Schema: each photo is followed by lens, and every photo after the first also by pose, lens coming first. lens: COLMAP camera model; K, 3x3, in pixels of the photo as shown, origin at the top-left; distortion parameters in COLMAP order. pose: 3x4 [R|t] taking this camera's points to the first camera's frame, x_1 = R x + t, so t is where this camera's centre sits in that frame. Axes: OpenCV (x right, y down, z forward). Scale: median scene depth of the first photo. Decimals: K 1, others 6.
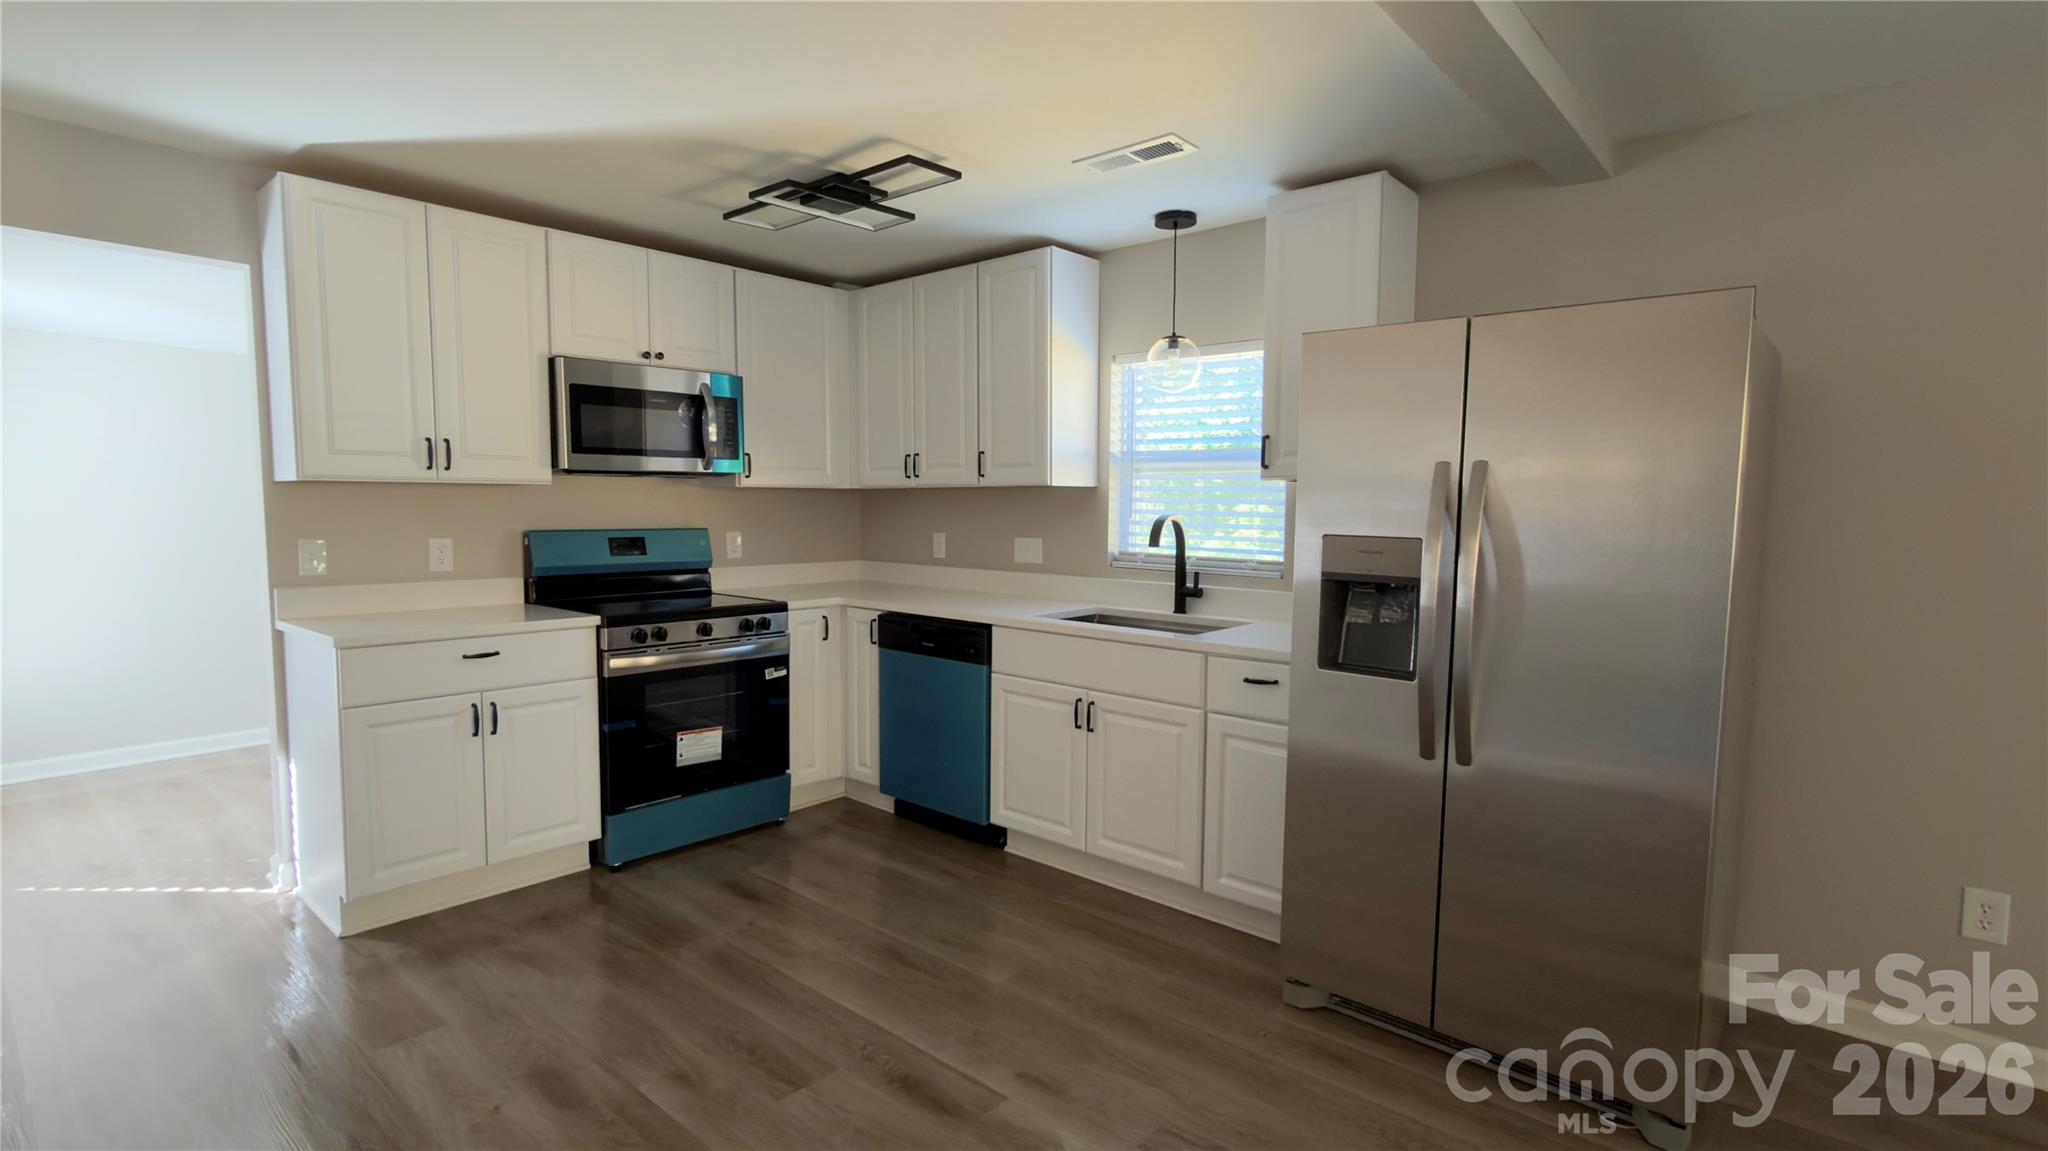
lens RADIAL K [[964.3, 0, 1028.5], [0, 964.3, 572.8], [0, 0, 1]] dist [-0.004066, -0.000270]
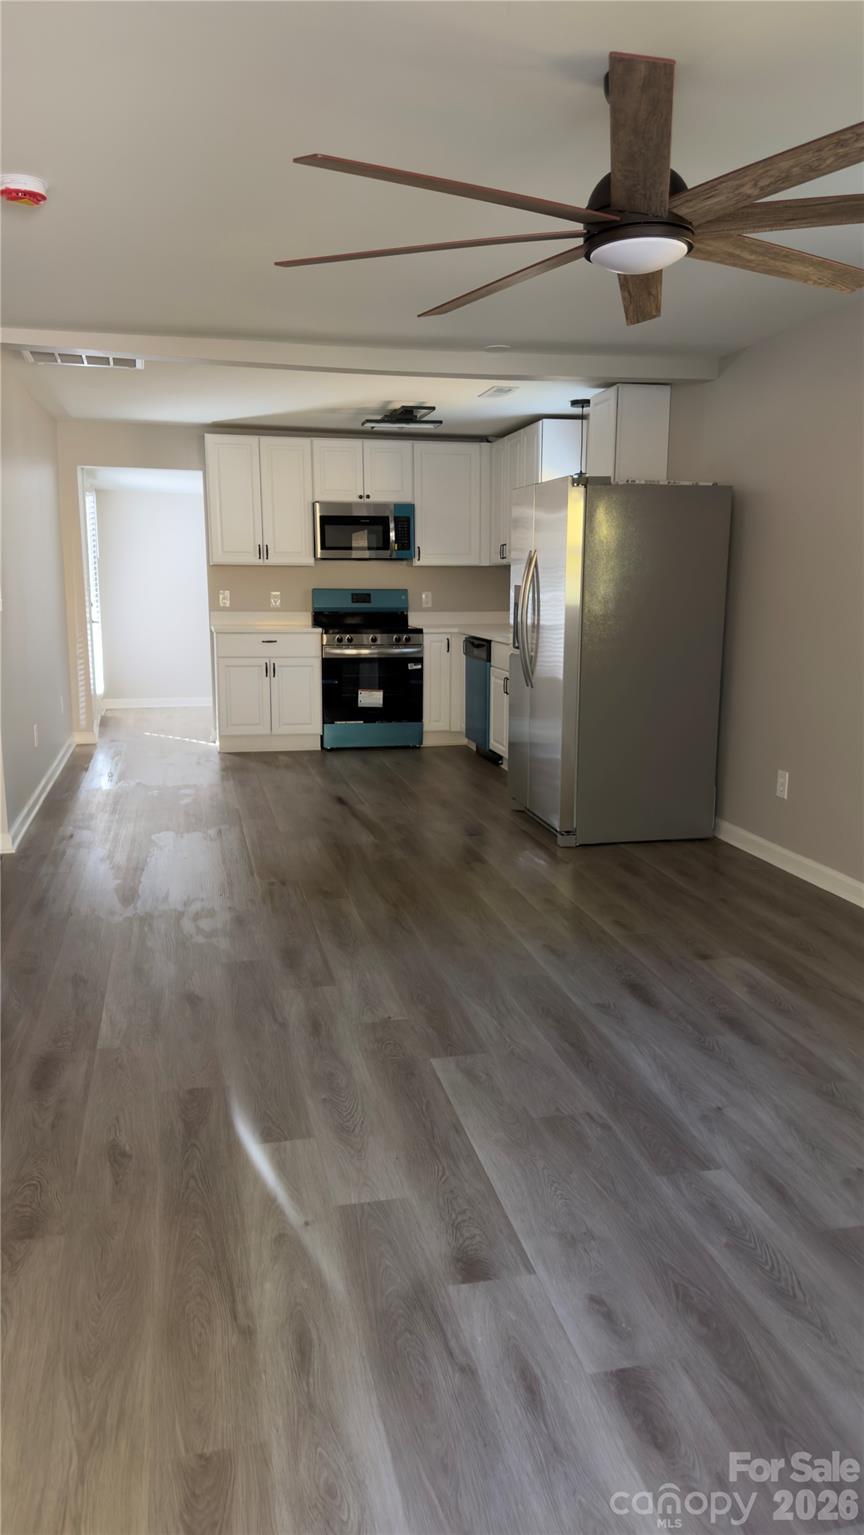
lens RADIAL K [[1092.2, 0, 437.6], [0, 1092.2, 769.2], [0, 0, 1]] dist [0.099258, -0.047746]
pose [[0.804810, 0.096198, -0.585684, 1.116342], [-0.040148, 0.993341, 0.107986, 0.076316], [0.592172, -0.063394, 0.803314, -0.748157]]
